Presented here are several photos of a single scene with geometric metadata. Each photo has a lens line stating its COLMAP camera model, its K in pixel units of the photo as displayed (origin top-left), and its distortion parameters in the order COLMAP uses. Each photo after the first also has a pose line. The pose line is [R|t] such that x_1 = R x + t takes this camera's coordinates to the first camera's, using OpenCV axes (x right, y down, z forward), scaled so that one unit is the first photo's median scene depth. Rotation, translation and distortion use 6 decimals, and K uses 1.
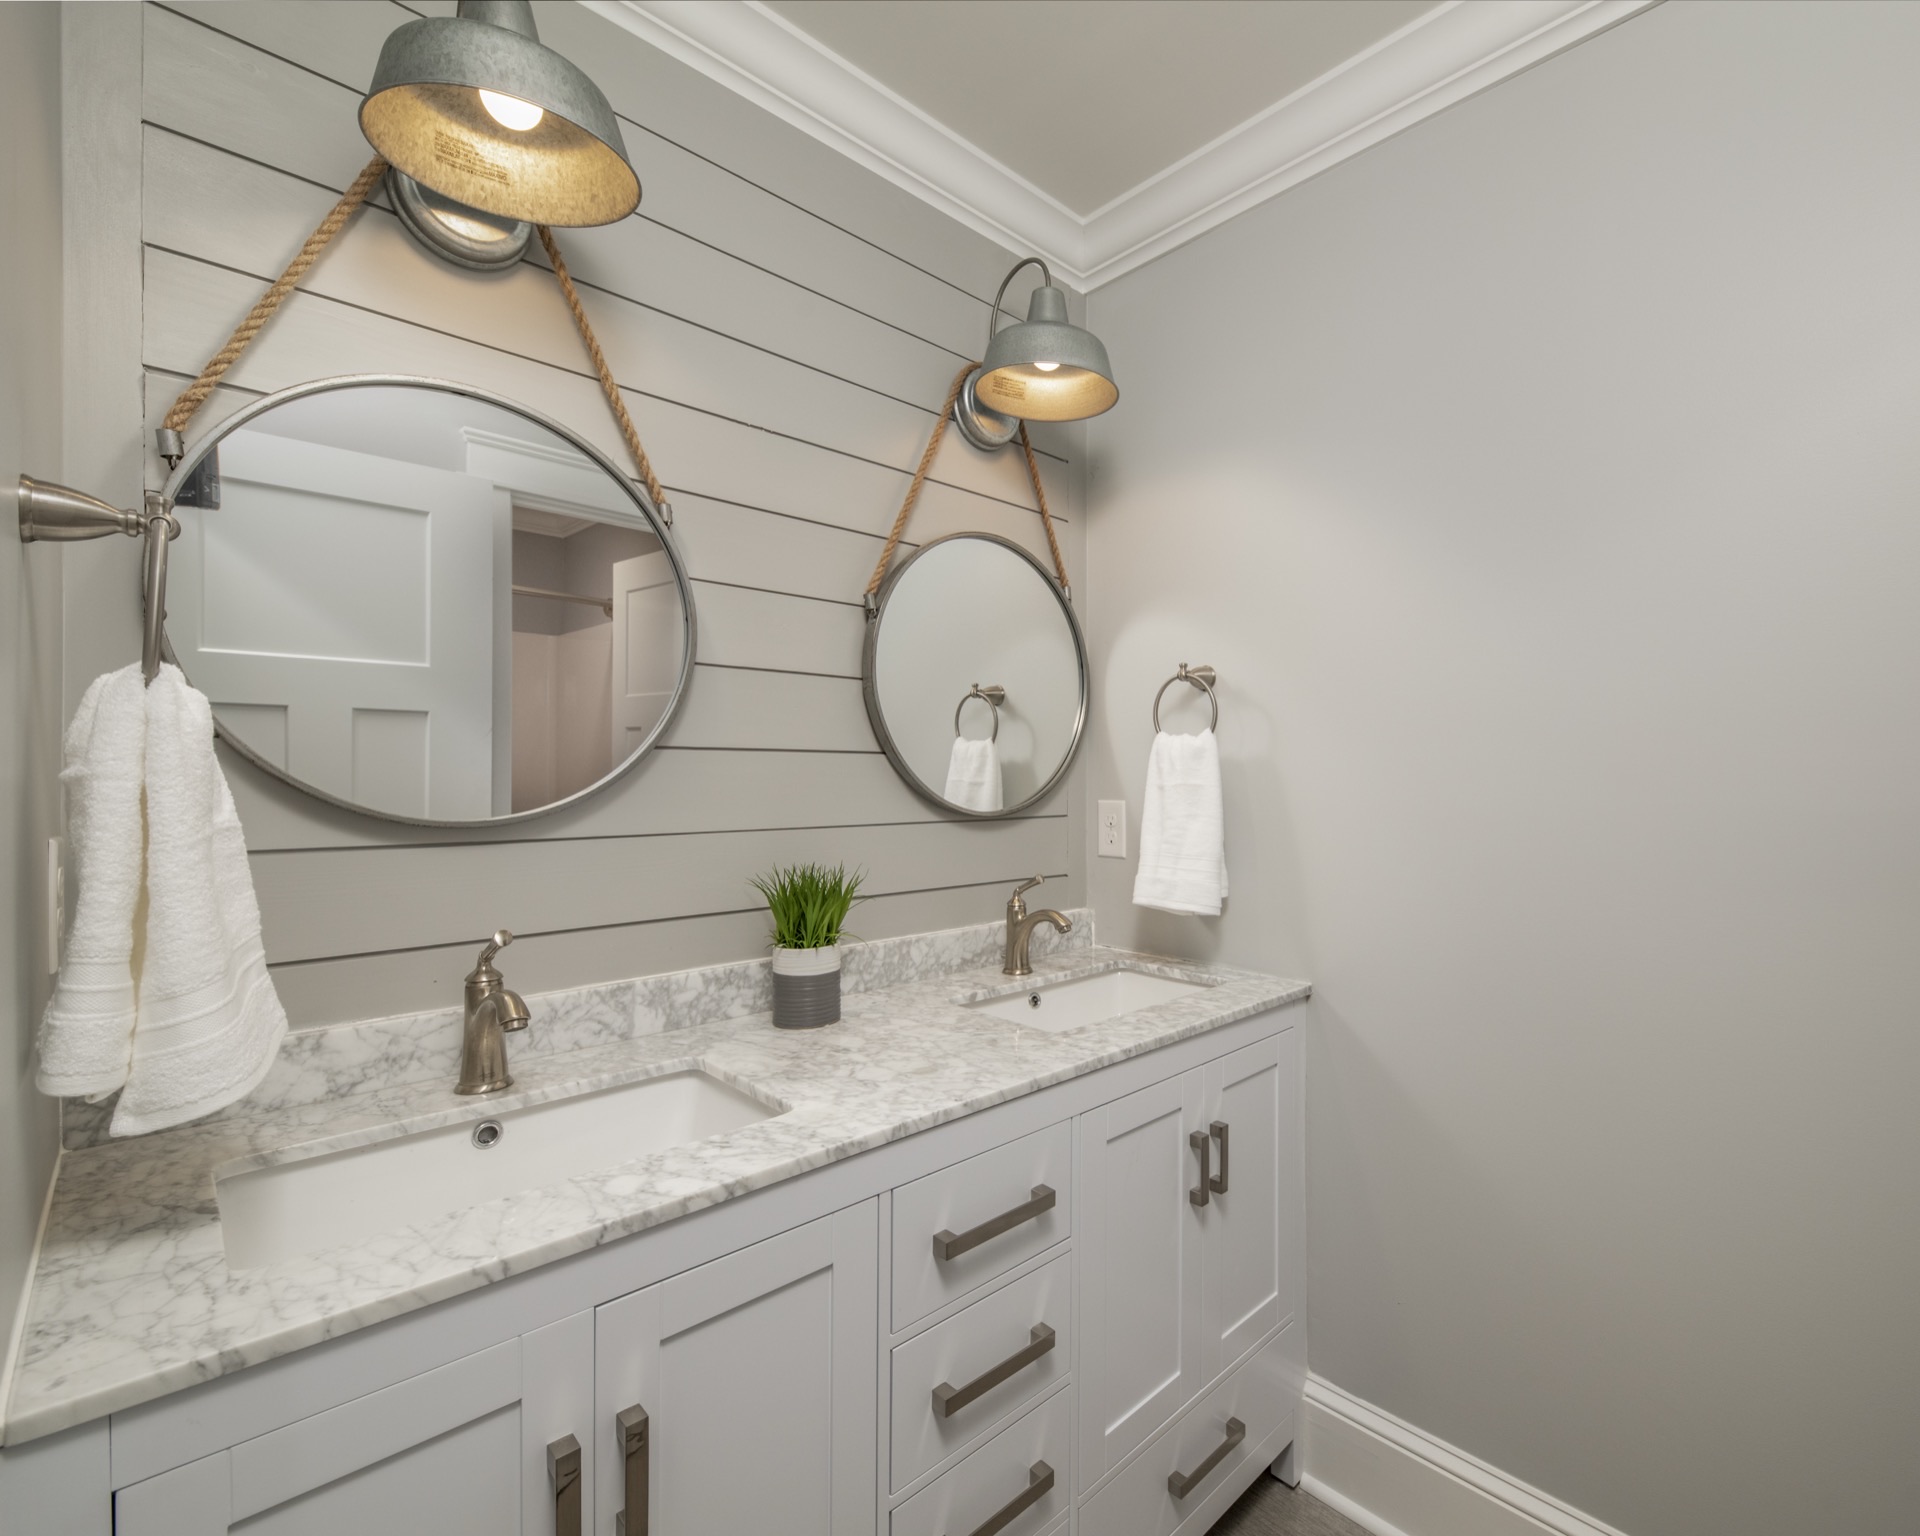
lens RADIAL K [[864.3, 0, 964.3], [0, 864.3, 766.9], [0, 0, 1]] dist [0.008266, -0.004742]
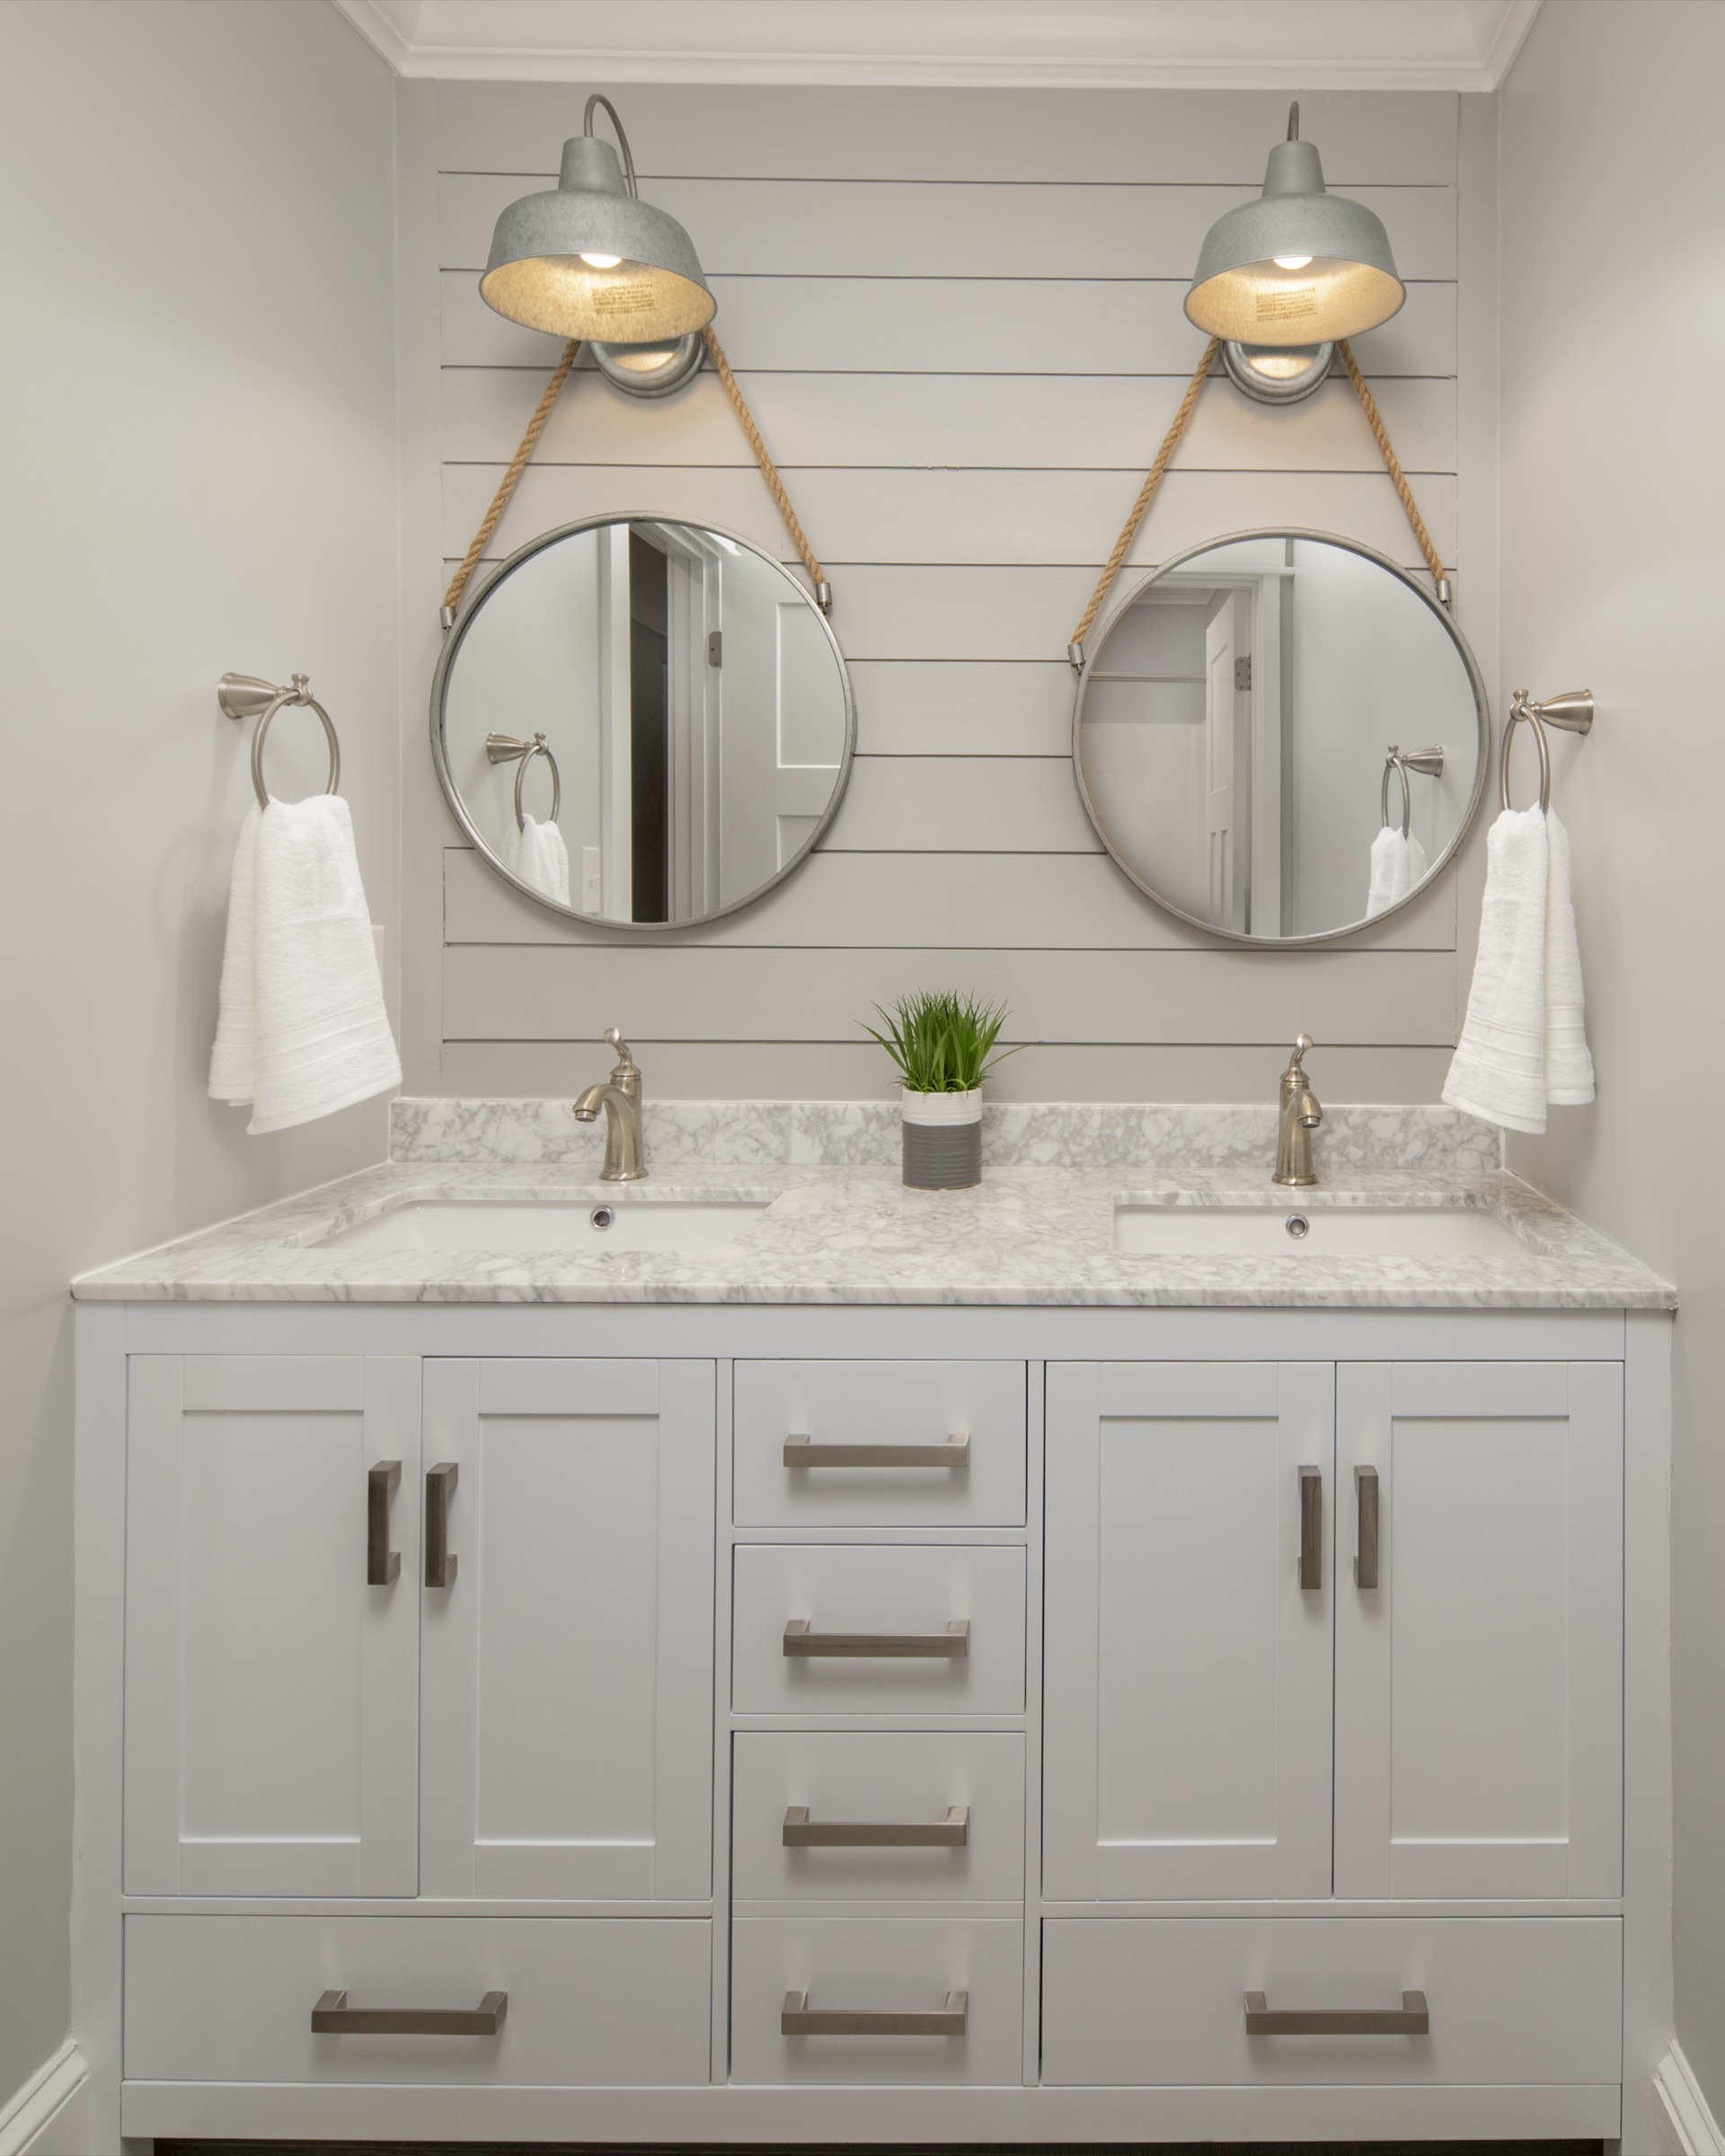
lens RADIAL K [[1093.8, 0, 820.8], [0, 1093.8, 884.8], [0, 0, 1]] dist [0.004948, -0.001065]
pose [[0.725381, 0.002389, -0.688344, 0.448909], [0.000150, 0.999993, 0.003629, 0.008457], [0.688348, -0.002735, 0.725376, 0.169572]]
